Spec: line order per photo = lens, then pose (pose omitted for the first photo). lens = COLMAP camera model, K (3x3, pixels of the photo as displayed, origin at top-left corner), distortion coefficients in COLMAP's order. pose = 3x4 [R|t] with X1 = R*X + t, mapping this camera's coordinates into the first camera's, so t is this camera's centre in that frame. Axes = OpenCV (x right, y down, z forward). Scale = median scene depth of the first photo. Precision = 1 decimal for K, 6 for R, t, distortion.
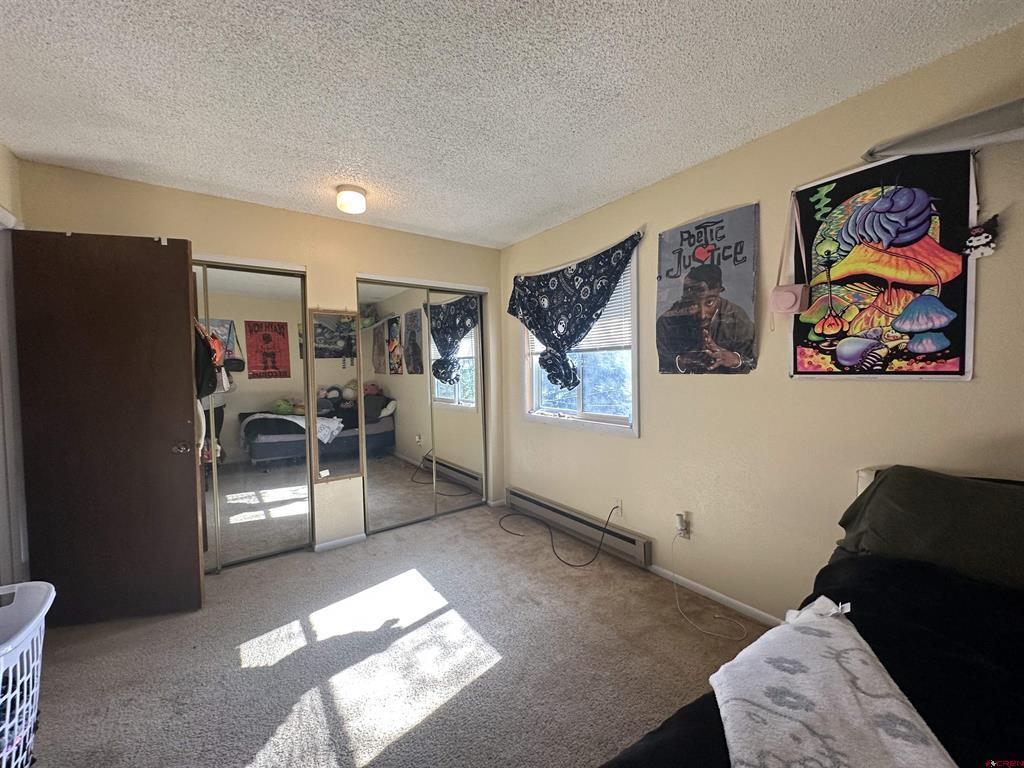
lens RADIAL K [[410.3, 0, 511.9], [0, 410.3, 386.1], [0, 0, 1]] dist [-0.001063, -0.000179]
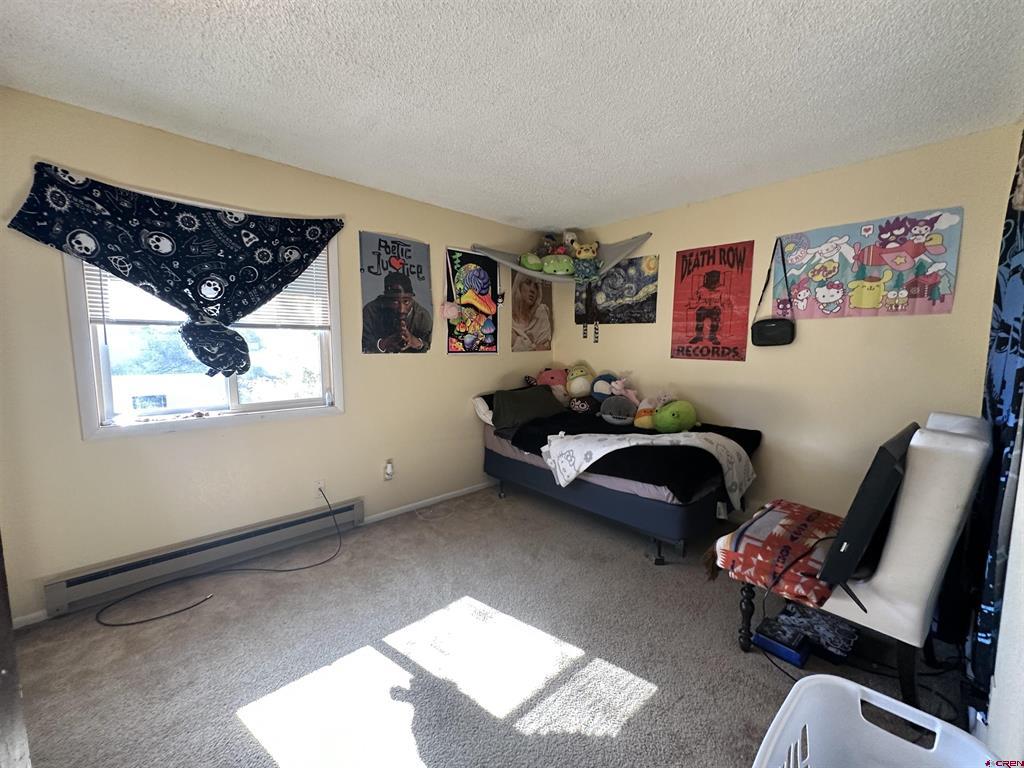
lens RADIAL K [[410.3, 0, 511.5], [0, 410.3, 385.8], [0, 0, 1]] dist [-0.001063, -0.000179]
pose [[-0.128339, -0.085683, 0.988022, -0.992986], [0.036537, 0.995176, 0.091049, -0.034262], [-0.991057, 0.047784, -0.124589, 0.853907]]
